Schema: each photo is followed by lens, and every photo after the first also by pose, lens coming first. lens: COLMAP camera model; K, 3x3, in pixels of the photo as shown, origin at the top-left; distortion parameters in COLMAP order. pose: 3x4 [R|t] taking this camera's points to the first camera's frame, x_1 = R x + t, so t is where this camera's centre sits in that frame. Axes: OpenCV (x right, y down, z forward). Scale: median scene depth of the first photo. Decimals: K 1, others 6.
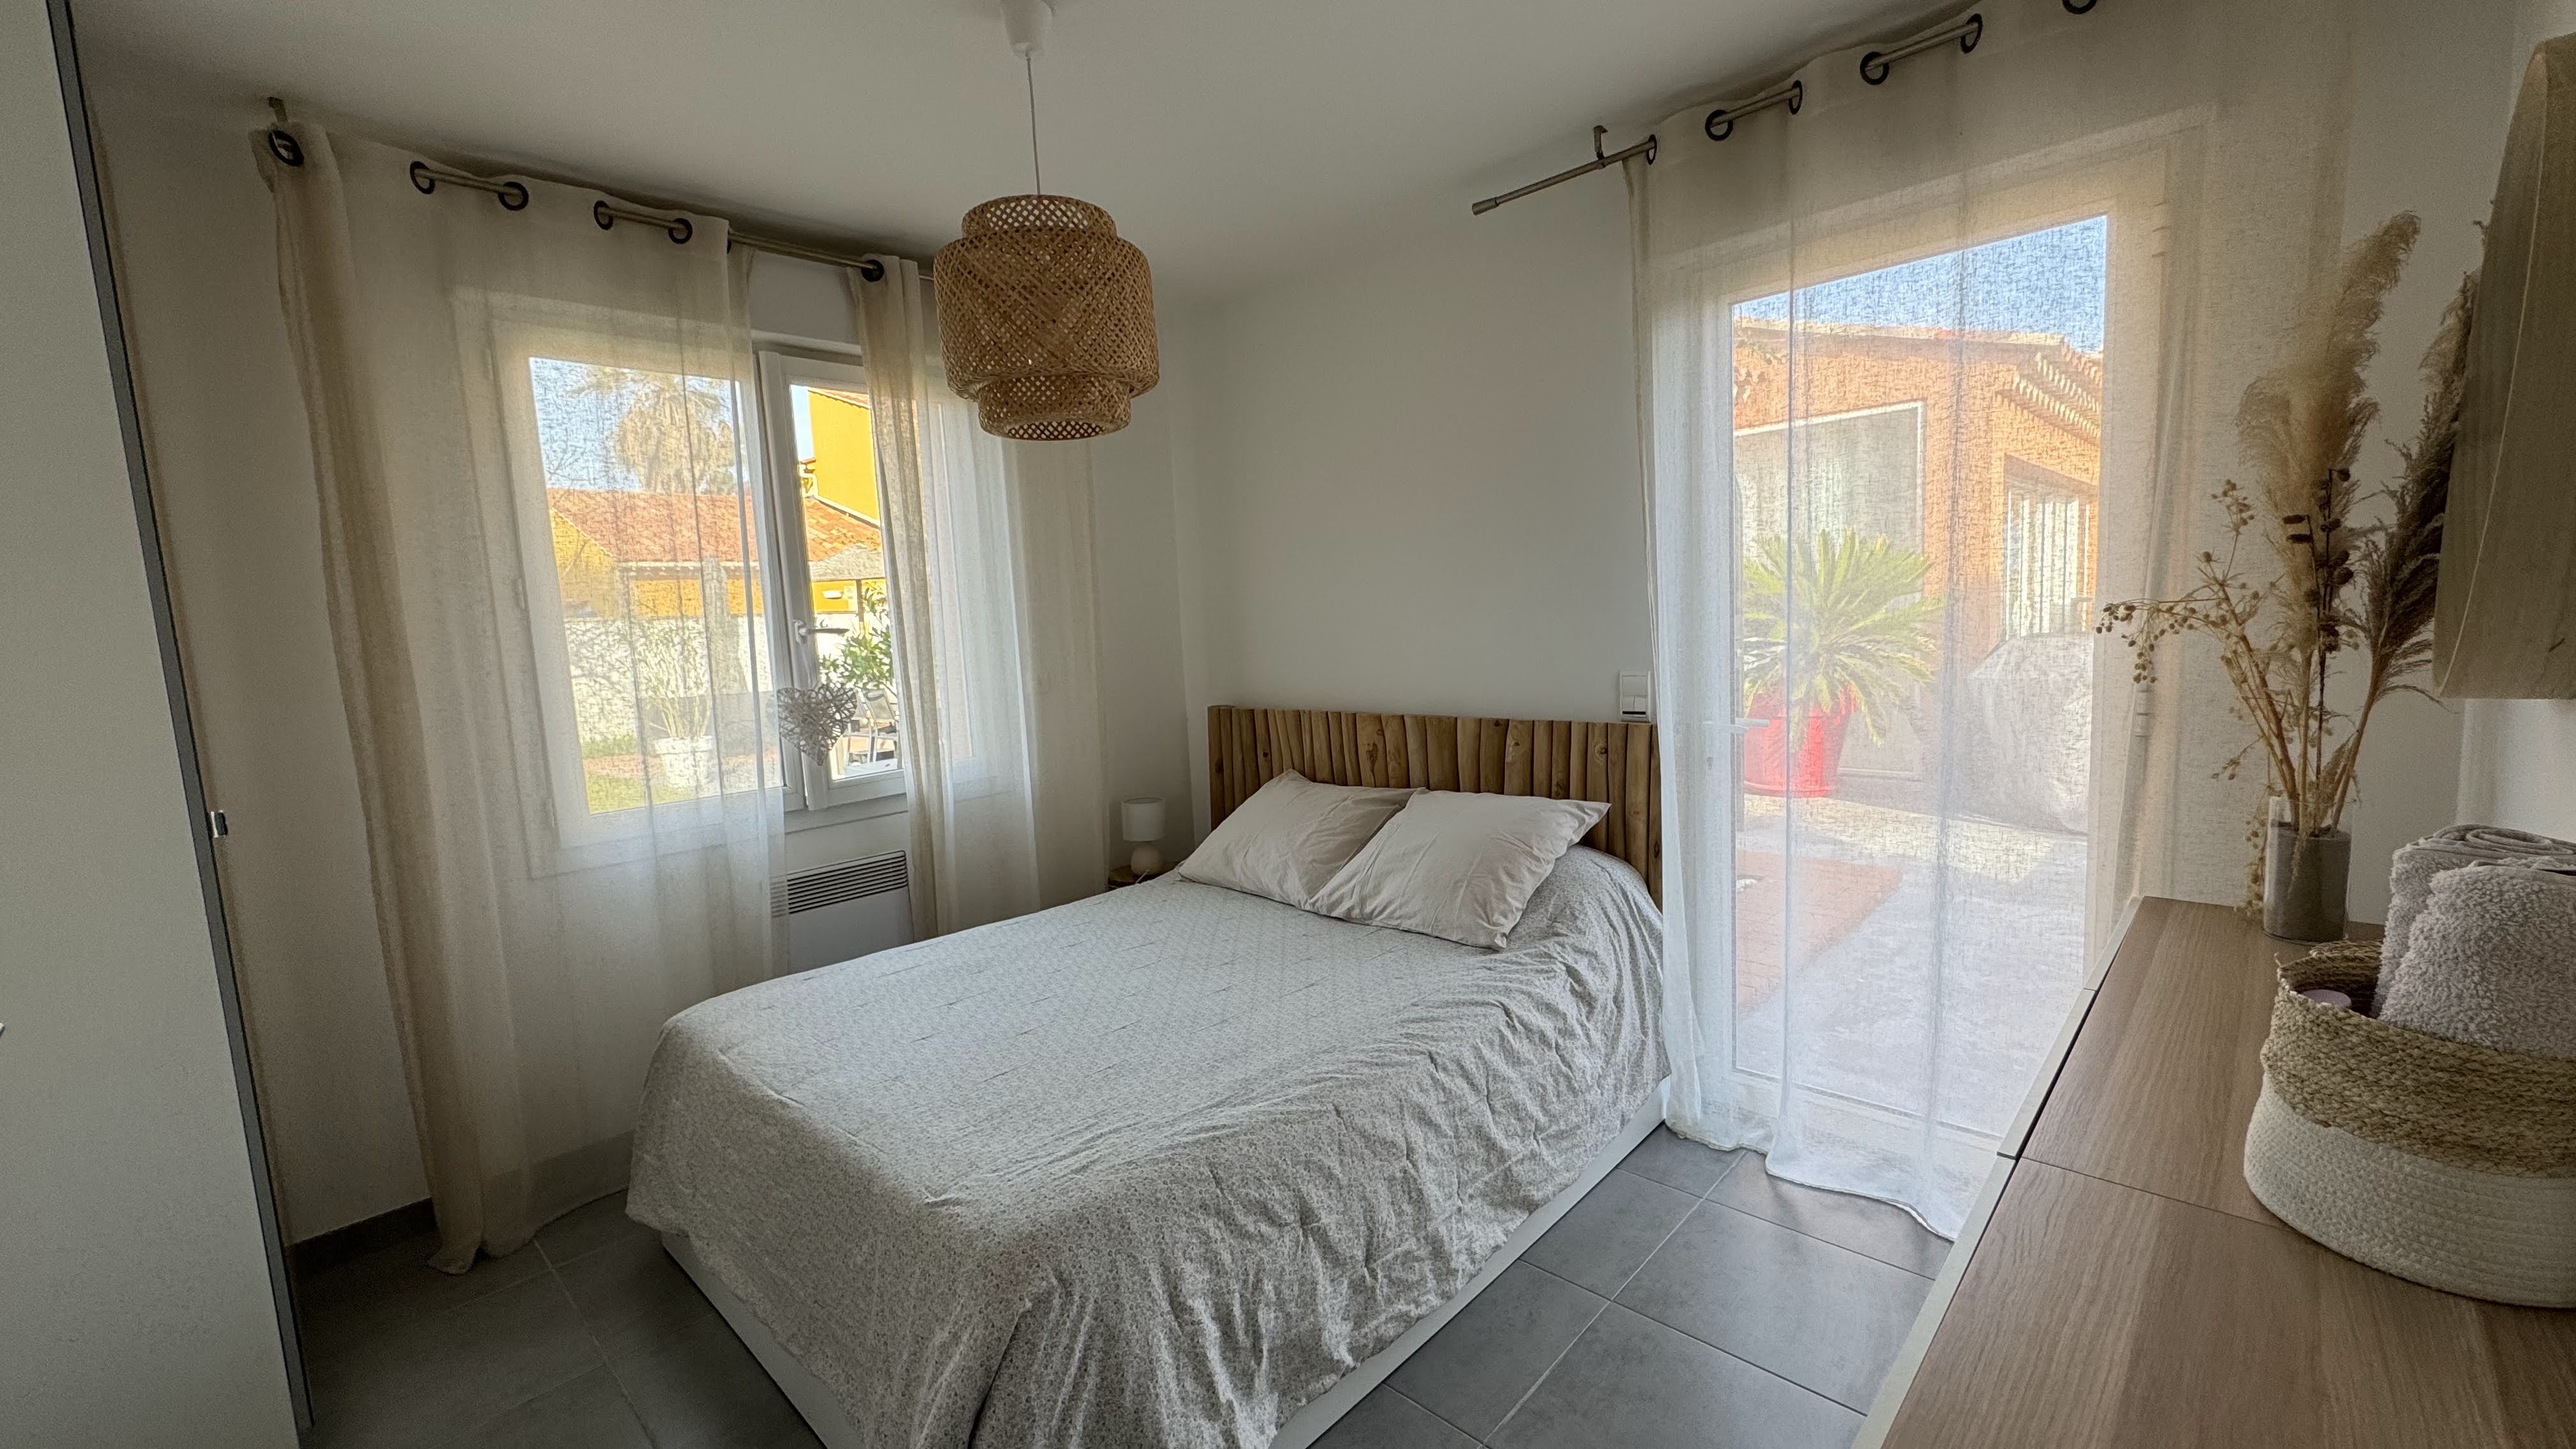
lens RADIAL K [[1035.9, 0, 1288.0], [0, 1035.9, 724.5], [0, 0, 1]] dist [-0.000774, 0.000047]
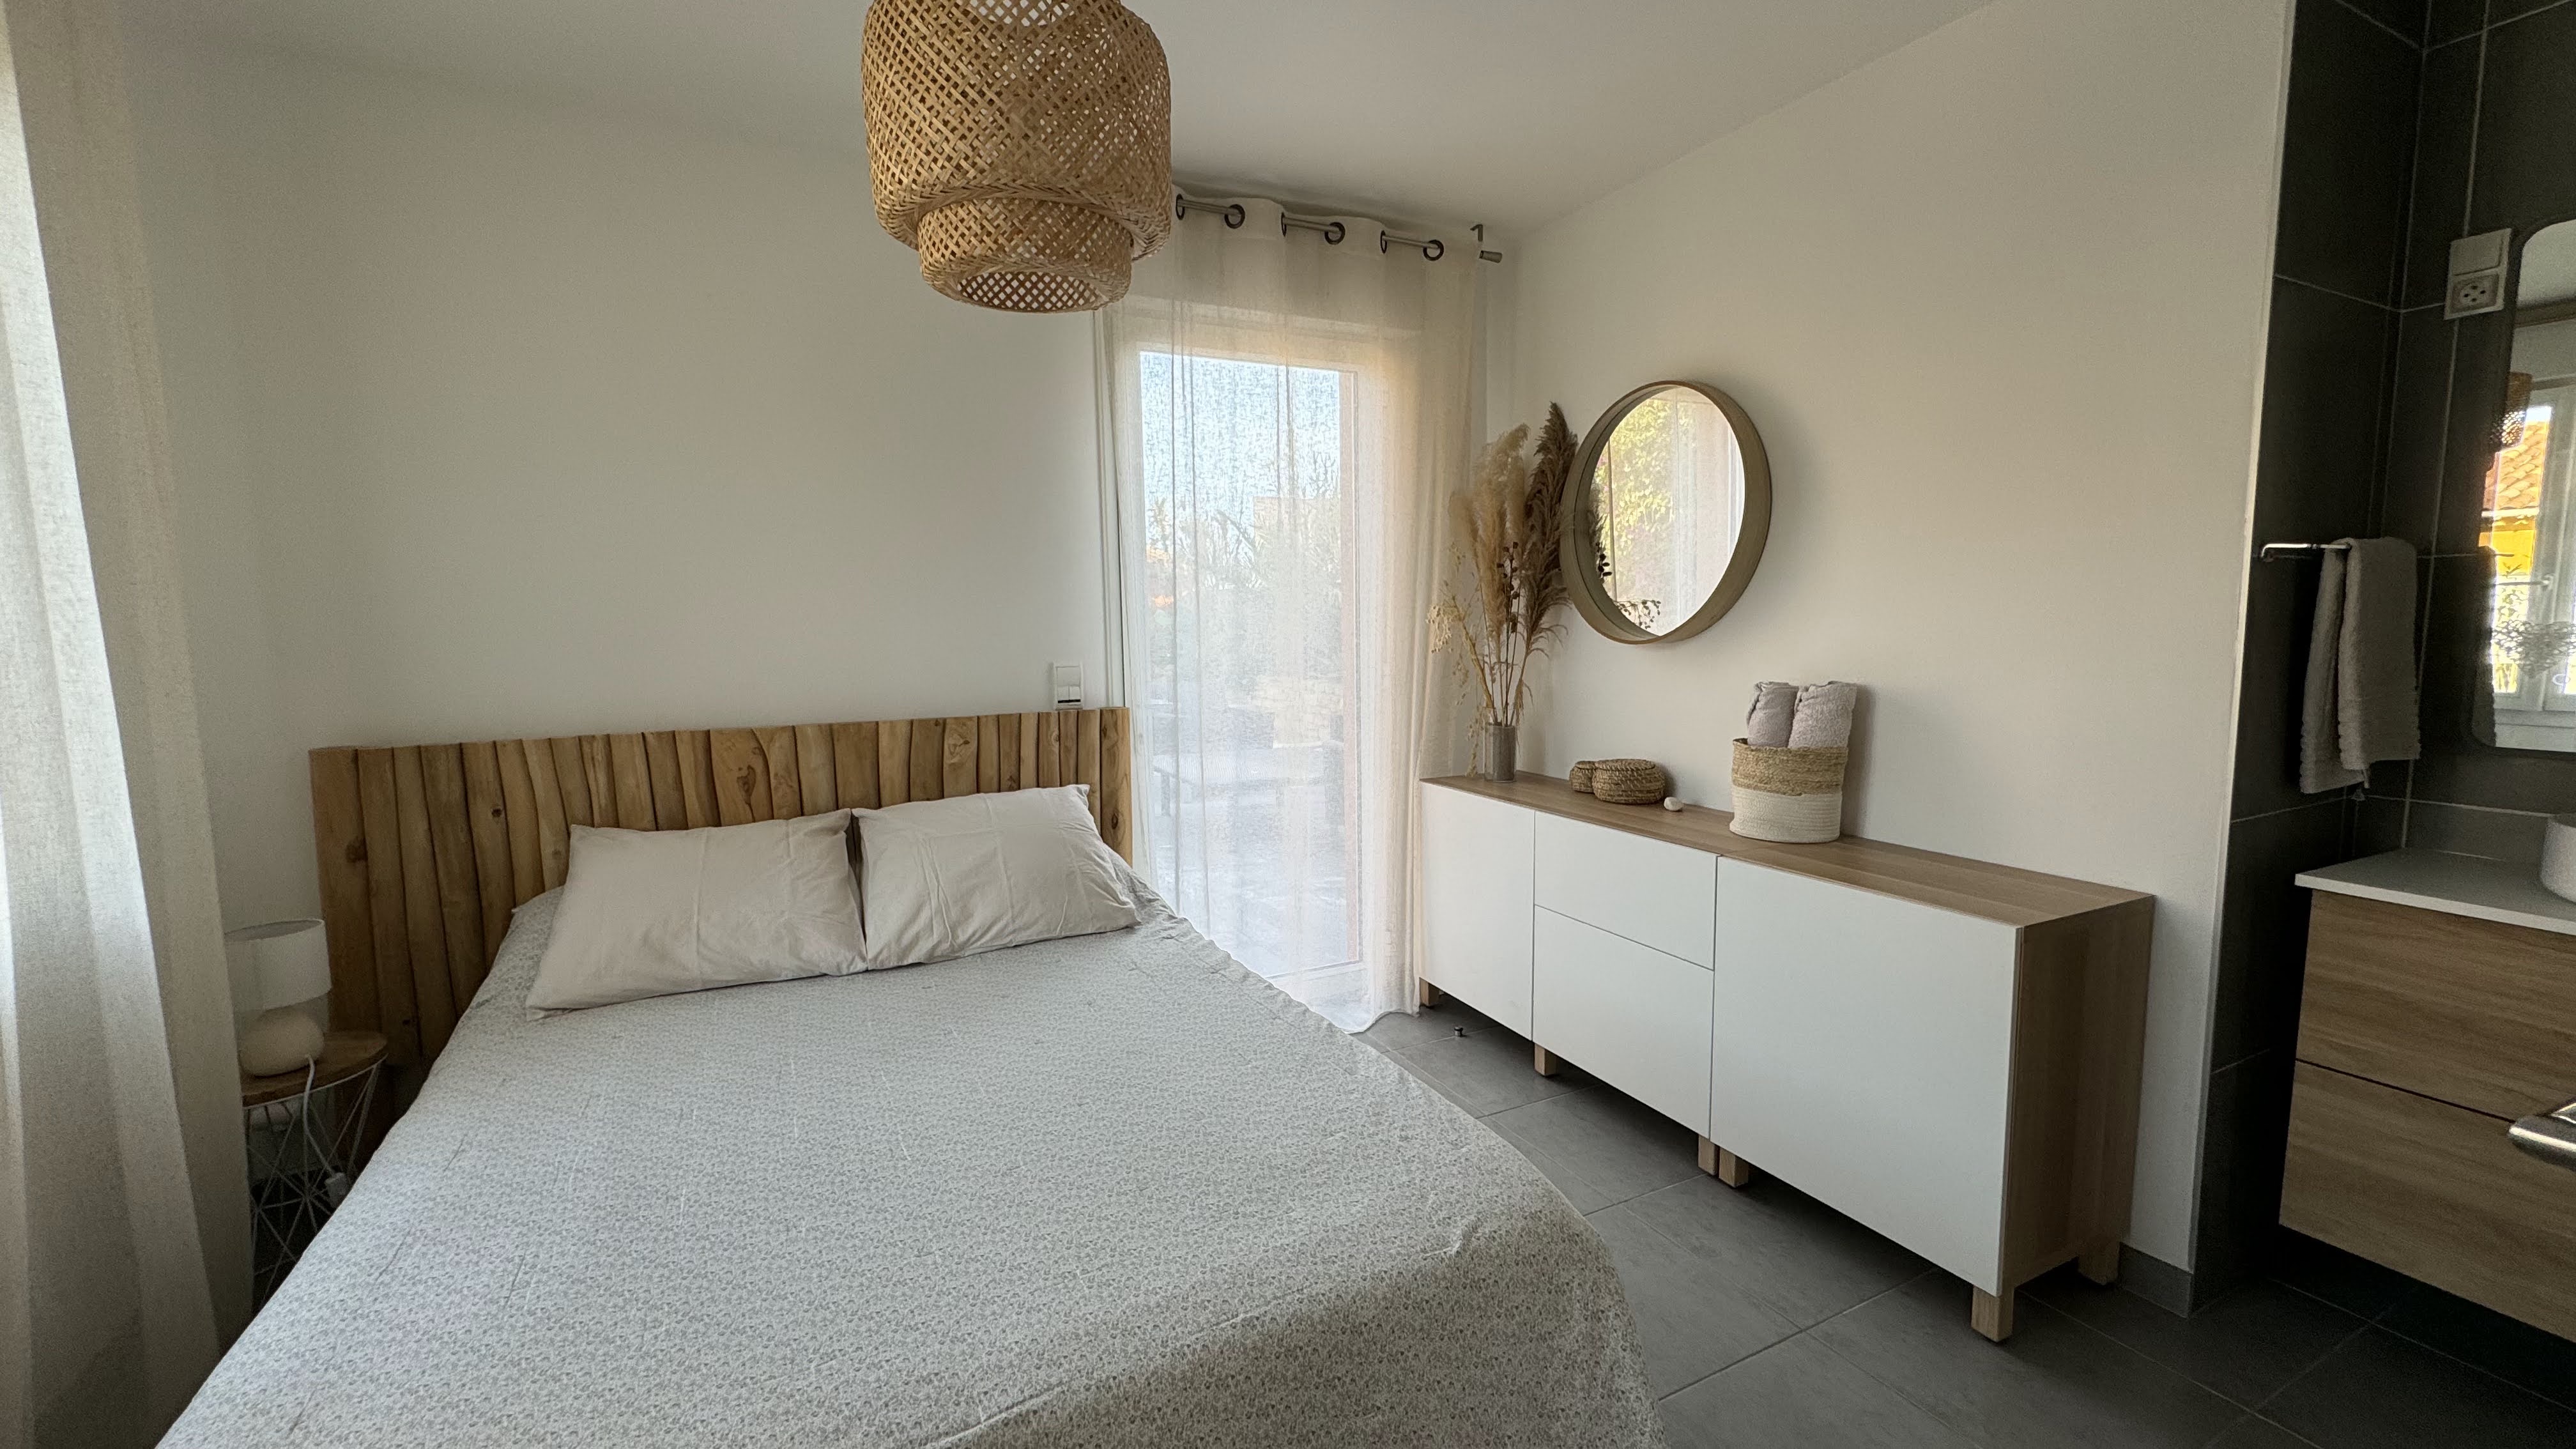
lens RADIAL K [[1035.9, 0, 1288.0], [0, 1035.9, 724.5], [0, 0, 1]] dist [-0.000774, 0.000047]
pose [[0.341968, -0.060631, 0.937754, -0.597554], [0.096253, 0.994928, 0.029227, 0.003260], [-0.934769, 0.080266, 0.346069, 0.421305]]
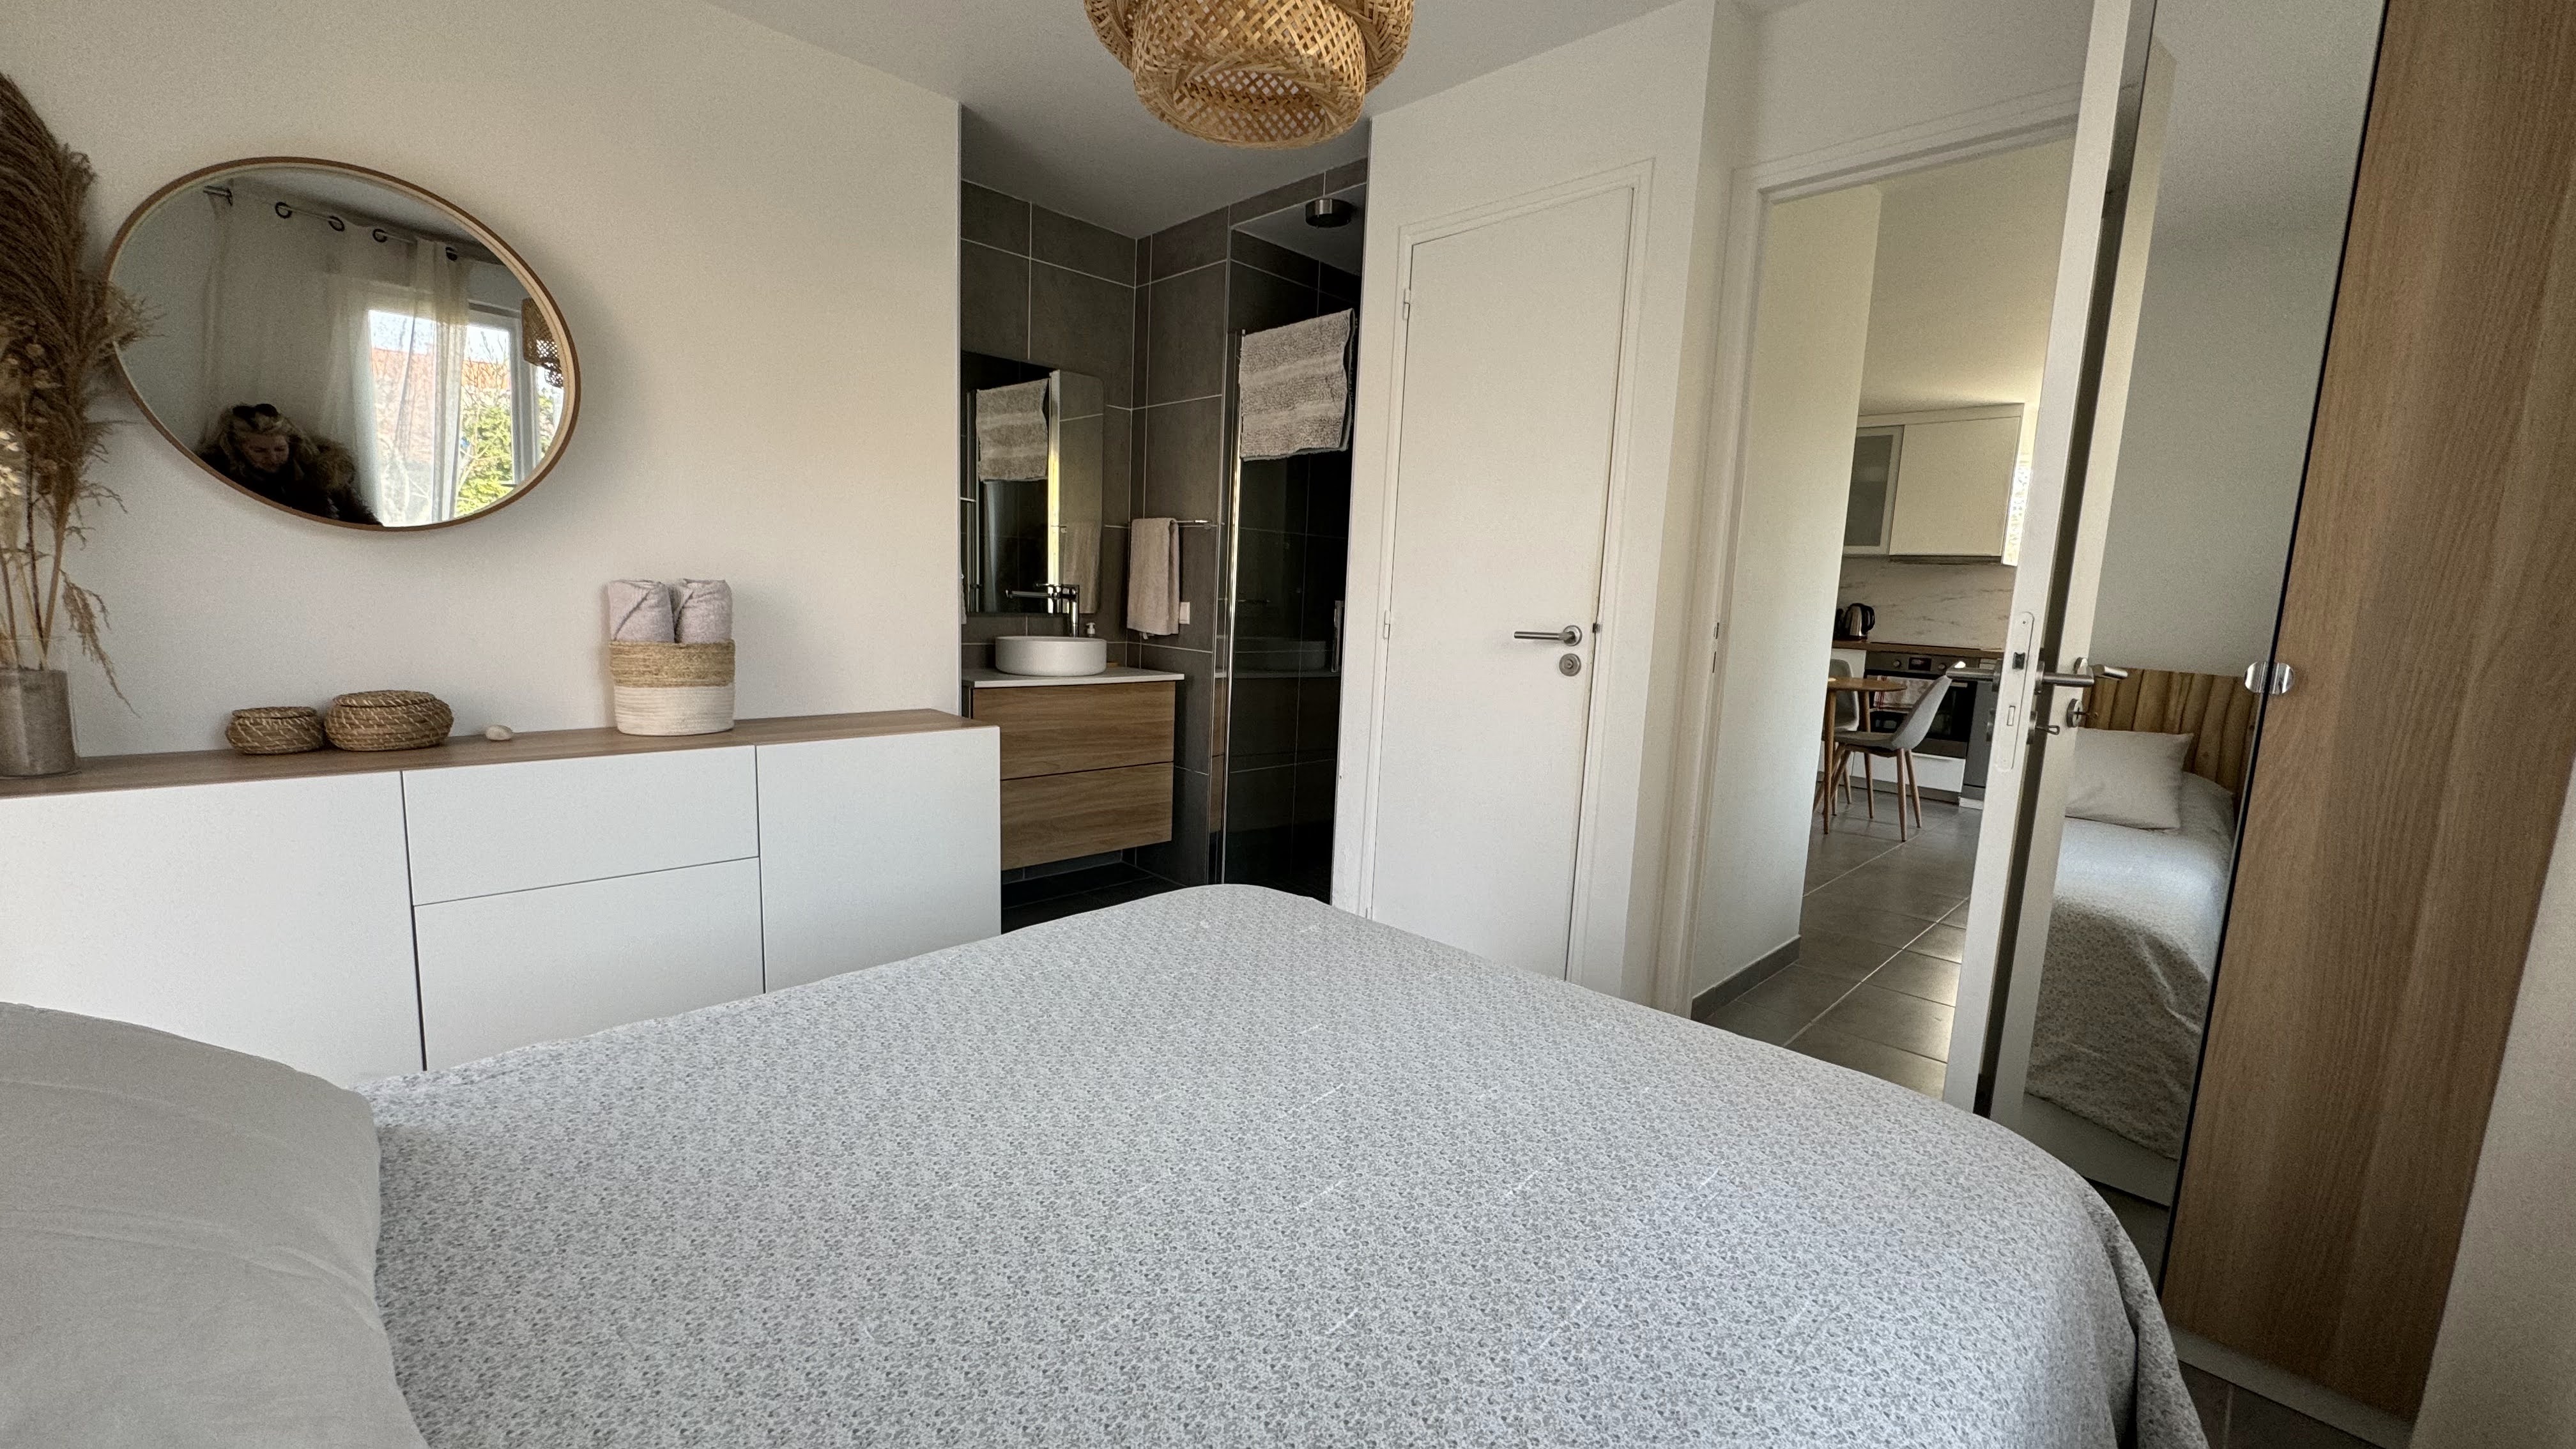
lens RADIAL K [[1035.9, 0, 1288.0], [0, 1035.9, 724.5], [0, 0, 1]] dist [-0.000774, 0.000047]
pose [[-0.999910, 0.002205, 0.013269, -0.165555], [0.005187, 0.973390, 0.229097, -0.045222], [-0.012411, 0.229145, -0.973313, 1.210176]]
